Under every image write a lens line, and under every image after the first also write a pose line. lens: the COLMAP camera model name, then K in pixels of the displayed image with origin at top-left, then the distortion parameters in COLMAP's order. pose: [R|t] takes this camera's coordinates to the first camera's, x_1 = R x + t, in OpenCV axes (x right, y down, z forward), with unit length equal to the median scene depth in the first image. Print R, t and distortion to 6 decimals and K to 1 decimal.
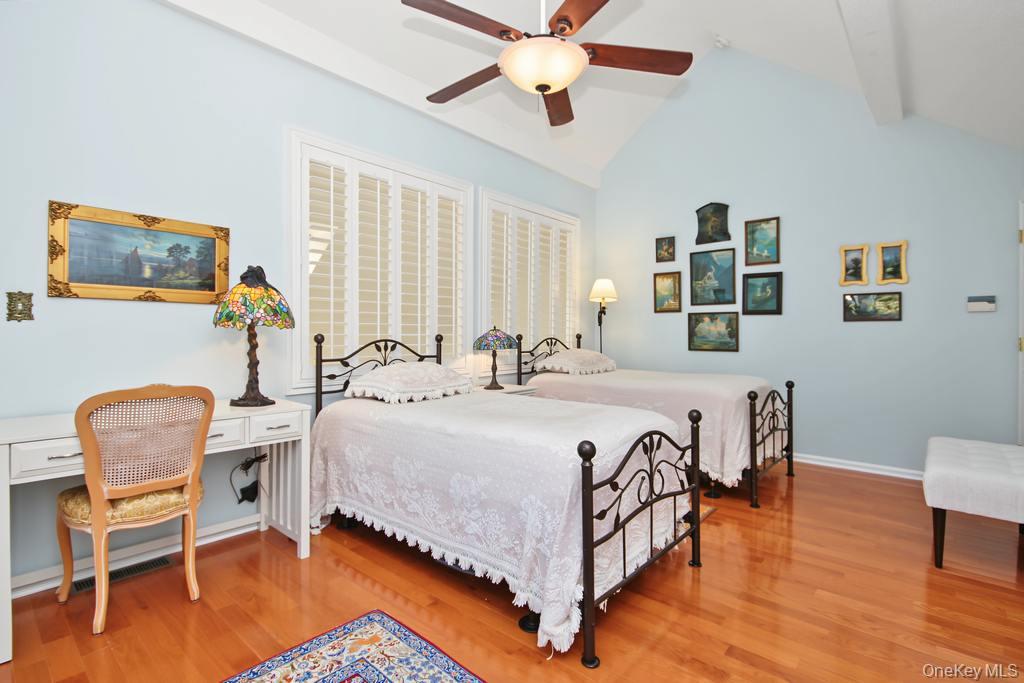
lens RADIAL K [[482.2, 0, 513.7], [0, 482.2, 336.7], [0, 0, 1]] dist [-0.000895, -0.000156]
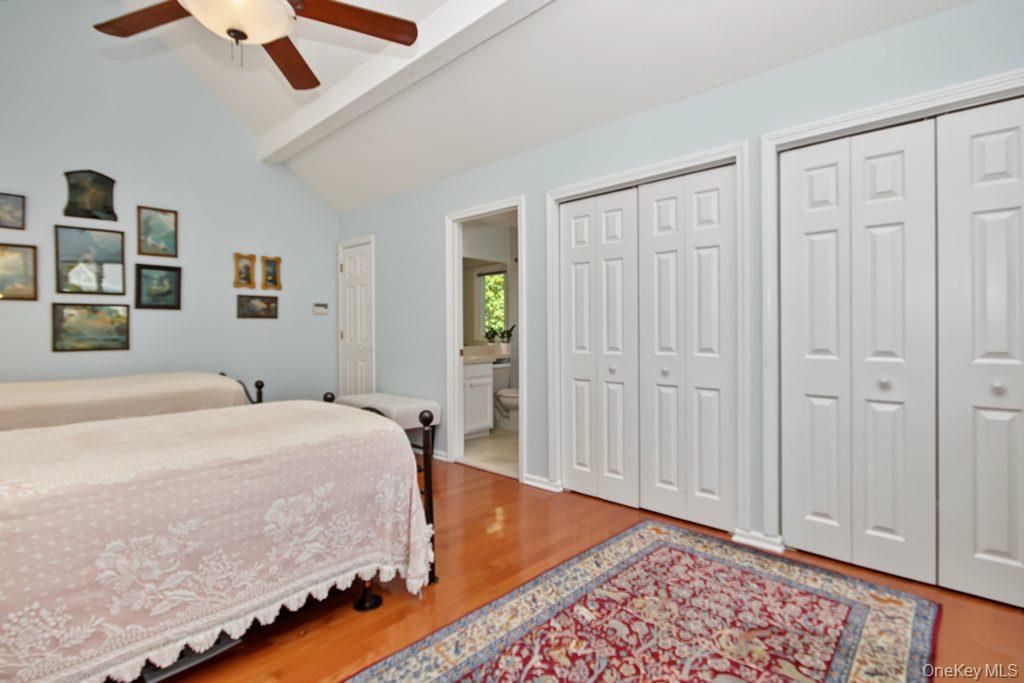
lens RADIAL K [[491.0, 0, 513.4], [0, 491.0, 333.5], [0, 0, 1]] dist [-0.000362, -0.000708]
pose [[0.040932, -0.011414, 0.999097, -0.424190], [0.012716, 0.999860, 0.010902, 0.000429], [-0.999081, 0.012258, 0.041071, 0.265910]]
